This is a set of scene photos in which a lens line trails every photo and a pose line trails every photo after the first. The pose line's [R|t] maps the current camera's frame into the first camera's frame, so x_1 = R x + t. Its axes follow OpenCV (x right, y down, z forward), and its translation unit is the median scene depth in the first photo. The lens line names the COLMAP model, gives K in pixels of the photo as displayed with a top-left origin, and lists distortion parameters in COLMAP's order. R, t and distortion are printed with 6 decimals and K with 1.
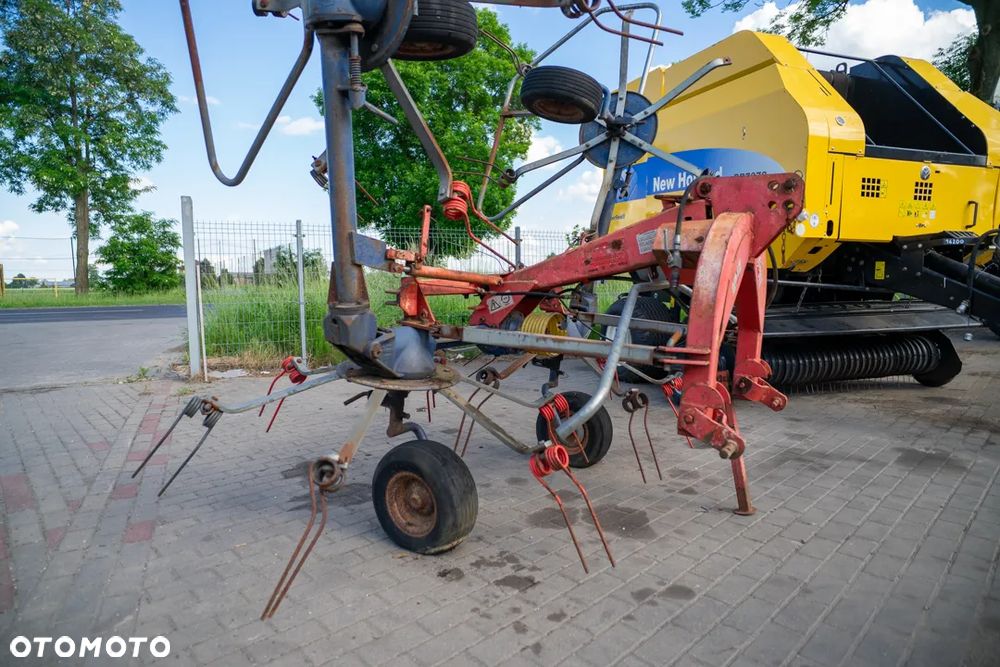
lens RADIAL K [[593.0, 0, 493.9], [0, 593.0, 334.3], [0, 0, 1]] dist [-0.067441, 0.050010]
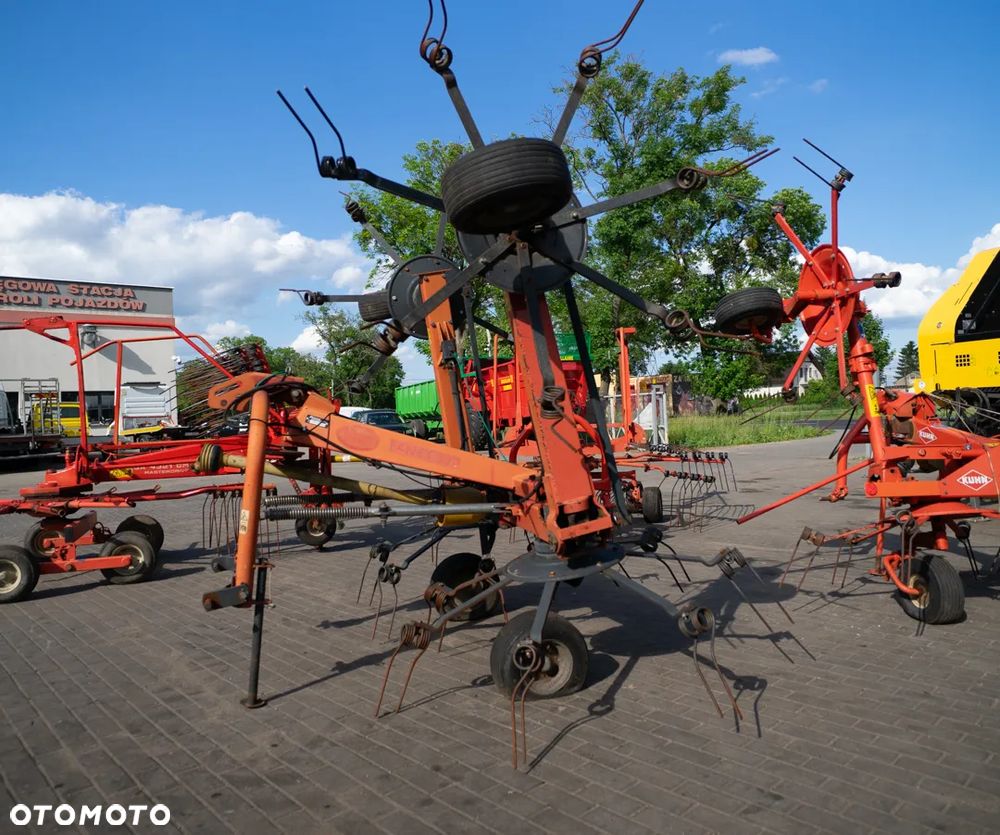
lens RADIAL K [[743.9, 0, 494.0], [0, 743.9, 414.0], [0, 0, 1]] dist [-0.059159, 0.032032]
pose [[-0.034913, 0.011189, -0.999328, 2.751079], [-0.042938, 0.998997, 0.012685, -0.077268], [0.998468, 0.043352, -0.034398, -0.216586]]
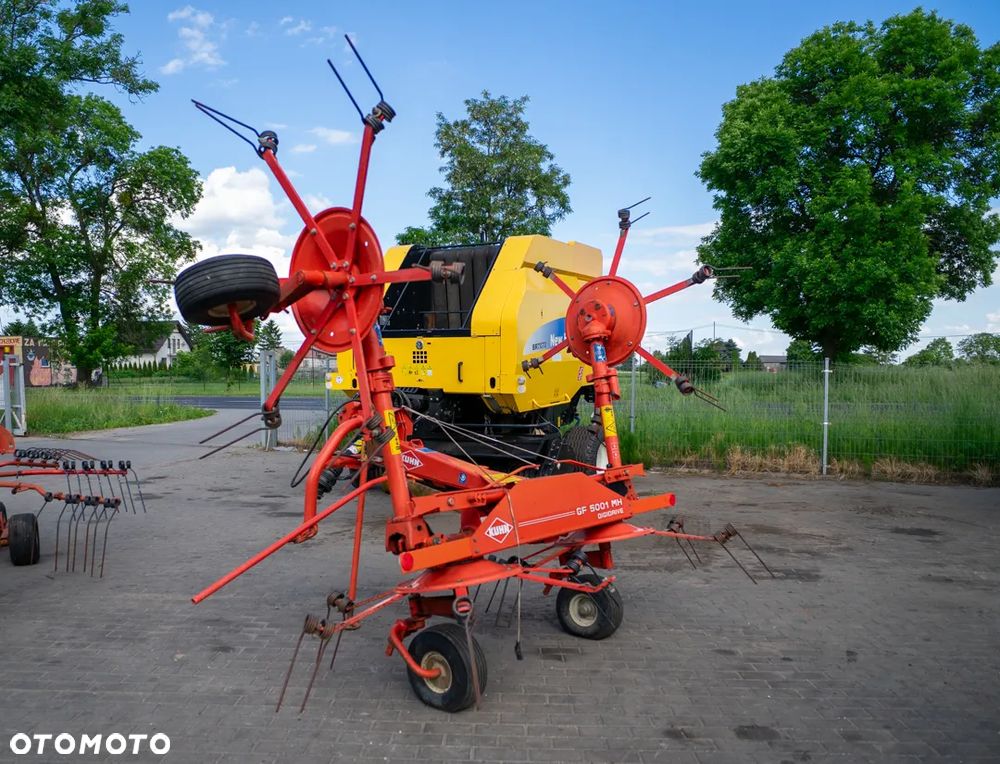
lens RADIAL K [[756.7, 0, 465.5], [0, 756.7, 427.2], [0, 0, 1]] dist [-0.057144, 0.034573]
pose [[0.674164, 0.065508, -0.735671, 2.346902], [-0.070567, 0.997215, 0.024130, -0.133080], [0.735203, 0.035647, 0.676909, -0.198603]]
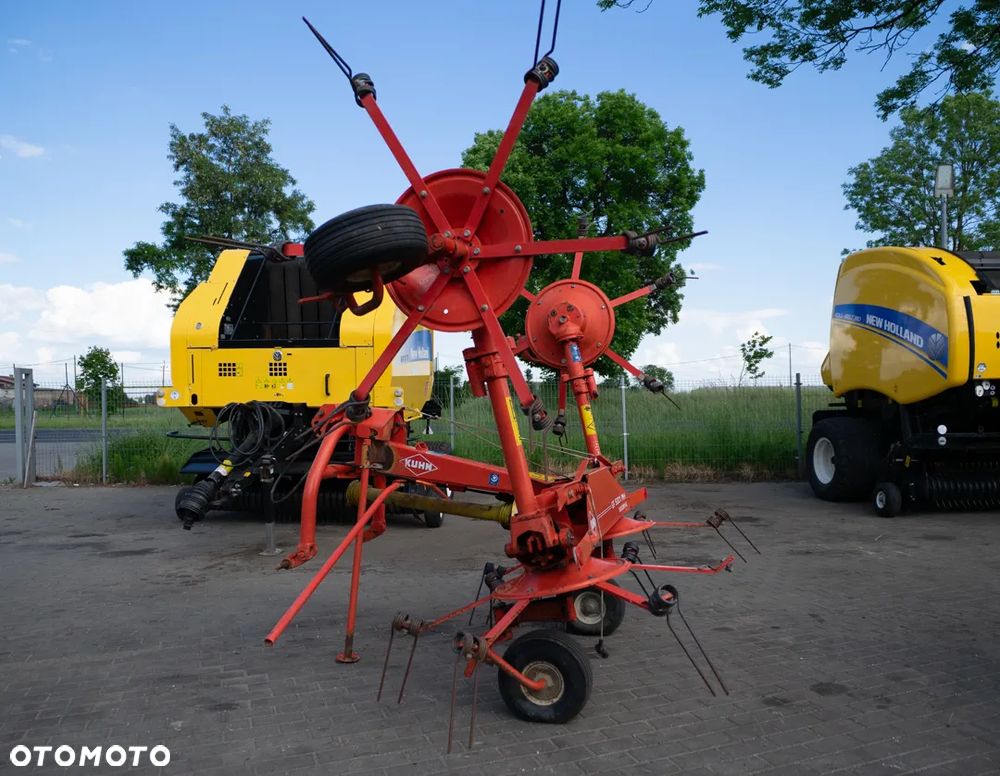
lens RADIAL K [[749.6, 0, 499.4], [0, 749.6, 422.1], [0, 0, 1]] dist [-0.068852, 0.048057]
pose [[0.914248, 0.015341, -0.404865, 2.006903], [-0.036042, 0.998401, -0.043558, -0.073825], [0.403549, 0.054415, 0.913339, -0.366710]]
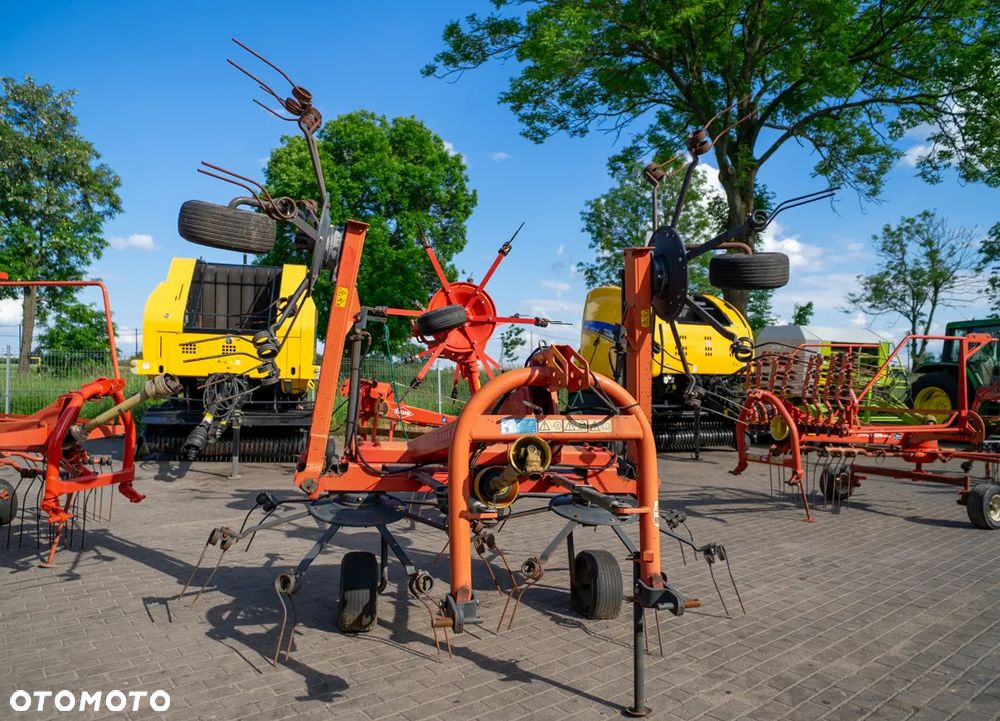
lens RADIAL K [[690.4, 0, 492.2], [0, 690.4, 386.7], [0, 0, 1]] dist [-0.070027, 0.050313]
pose [[0.994806, 0.036621, -0.094975, 1.906159], [-0.043158, 0.996771, -0.067712, -0.016808], [0.092188, 0.071459, 0.993174, -1.170760]]
